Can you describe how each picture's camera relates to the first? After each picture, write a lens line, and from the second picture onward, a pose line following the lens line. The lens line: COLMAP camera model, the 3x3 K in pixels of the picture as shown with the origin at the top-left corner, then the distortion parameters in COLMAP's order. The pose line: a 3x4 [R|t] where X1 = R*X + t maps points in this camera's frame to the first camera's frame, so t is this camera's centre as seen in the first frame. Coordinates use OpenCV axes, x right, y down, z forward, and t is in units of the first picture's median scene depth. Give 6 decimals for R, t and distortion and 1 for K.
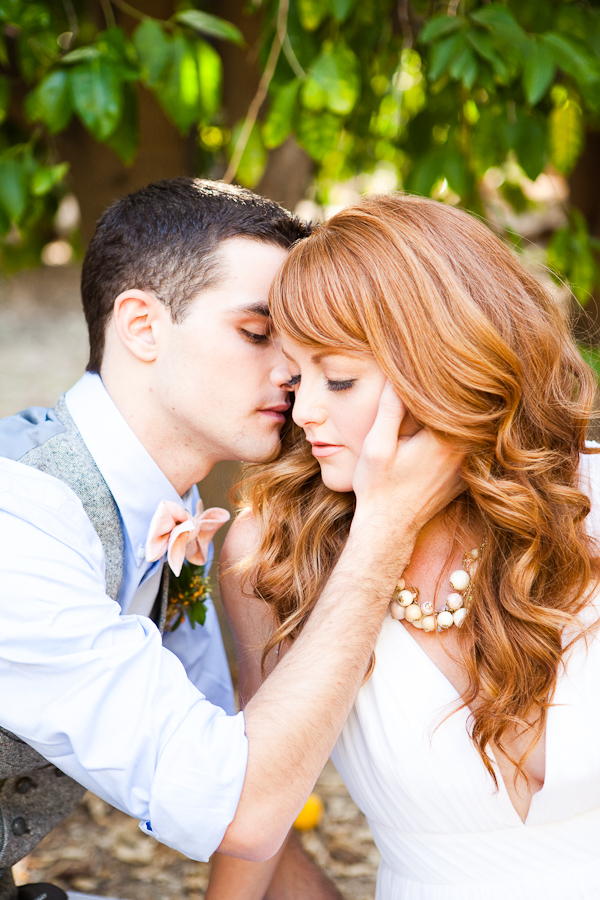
lens RADIAL K [[1763.0, 0, 303.0], [0, 1763.0, 450.3], [0, 0, 1]] dist [0.252396, 0.000000]
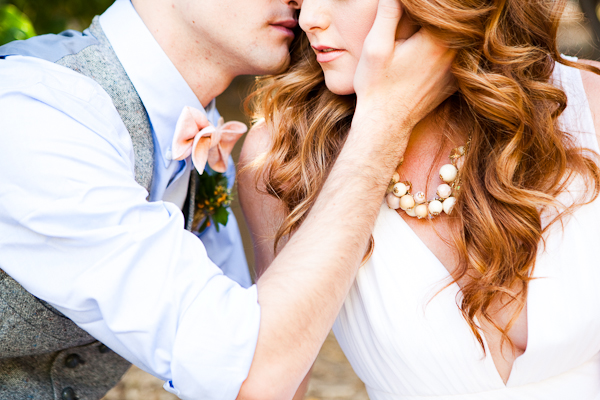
lens RADIAL K [[1175.3, 0, 294.3], [0, 1175.3, 177.1], [0, 0, 1]] dist [0.252396, 0.000000]
pose [[0.999879, -0.004746, -0.014814, 0.001446], [0.004633, 0.999960, -0.007647, 0.083103], [0.014850, 0.007577, 0.999861, 0.248694]]
